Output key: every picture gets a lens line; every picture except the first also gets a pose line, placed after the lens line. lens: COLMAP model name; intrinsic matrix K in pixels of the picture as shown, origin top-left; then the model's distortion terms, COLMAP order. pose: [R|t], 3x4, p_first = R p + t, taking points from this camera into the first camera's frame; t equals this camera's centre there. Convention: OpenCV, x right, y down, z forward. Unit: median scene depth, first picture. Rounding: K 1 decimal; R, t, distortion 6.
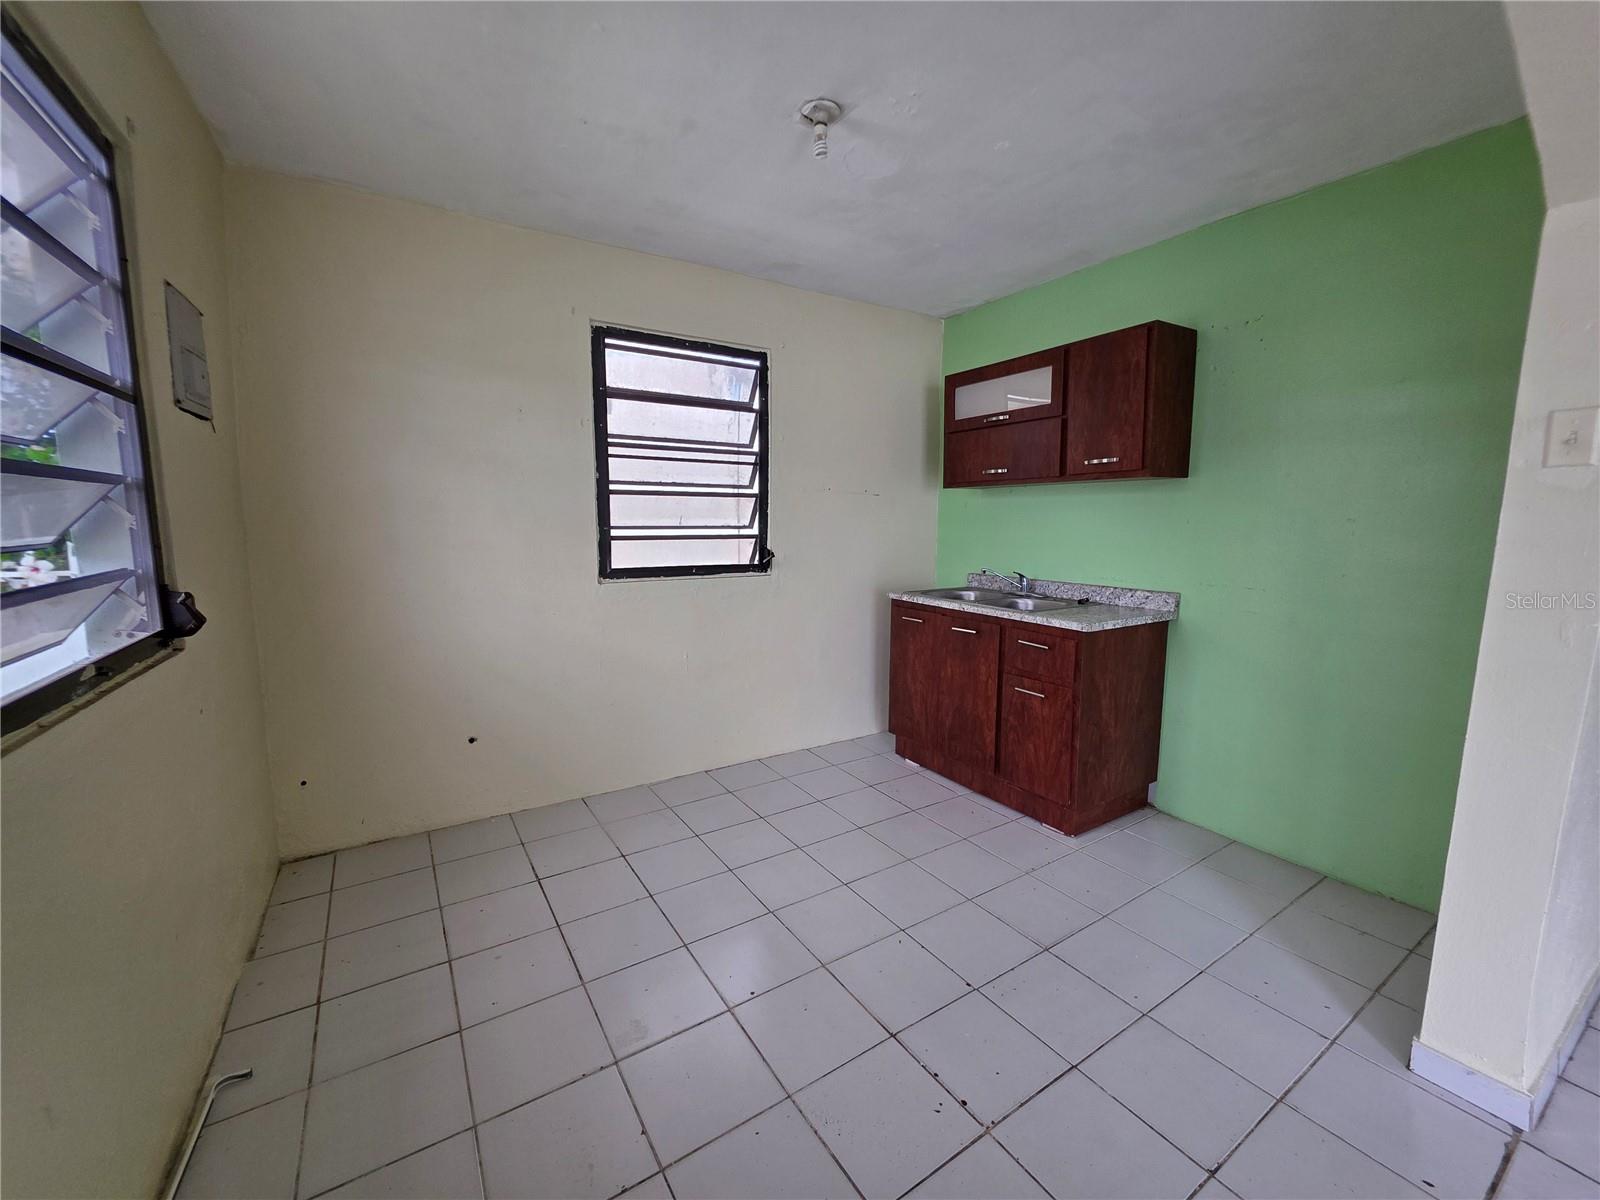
lens RADIAL K [[636.3, 0, 804.8], [0, 636.3, 597.2], [0, 0, 1]] dist [0.001522, -0.000881]
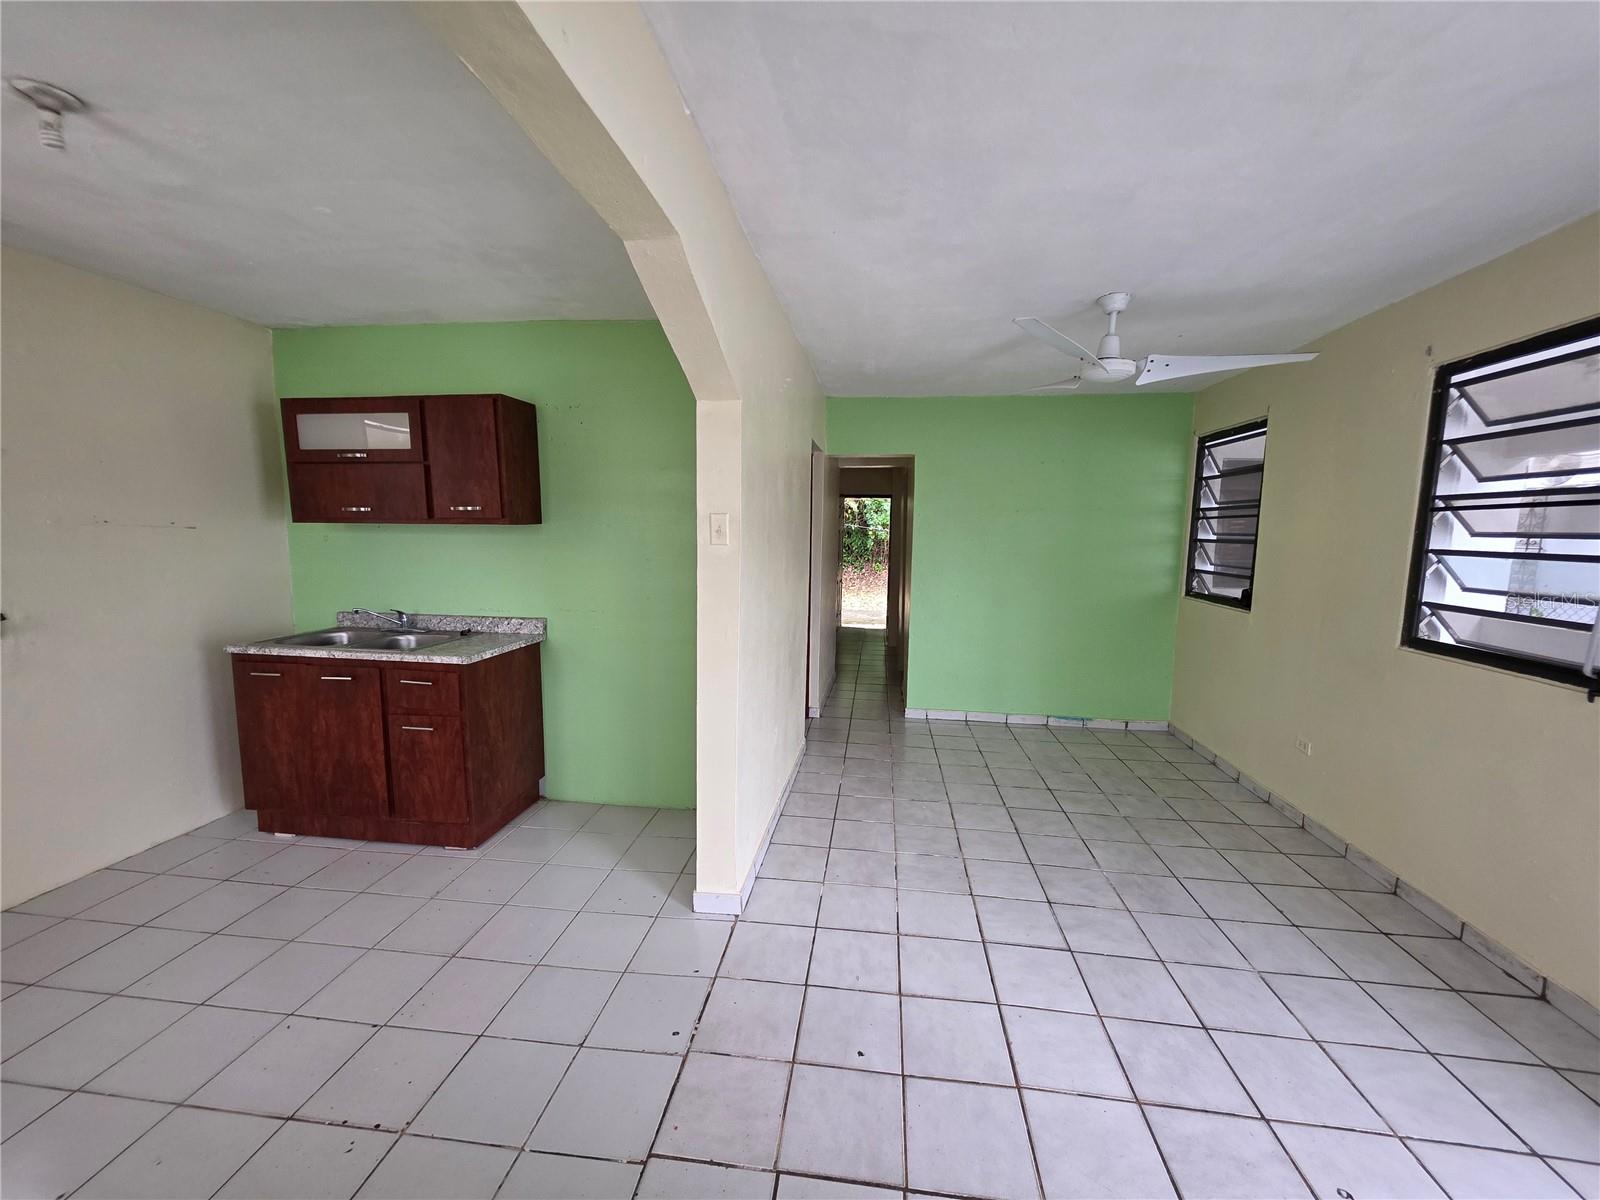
lens RADIAL K [[636.3, 0, 800.6], [0, 636.3, 602.9], [0, 0, 1]] dist [0.001522, -0.000881]
pose [[0.642030, -0.085341, 0.761915, -0.021091], [0.084409, 0.995612, 0.040389, -0.044303], [-0.762018, 0.038381, 0.646417, -0.158023]]
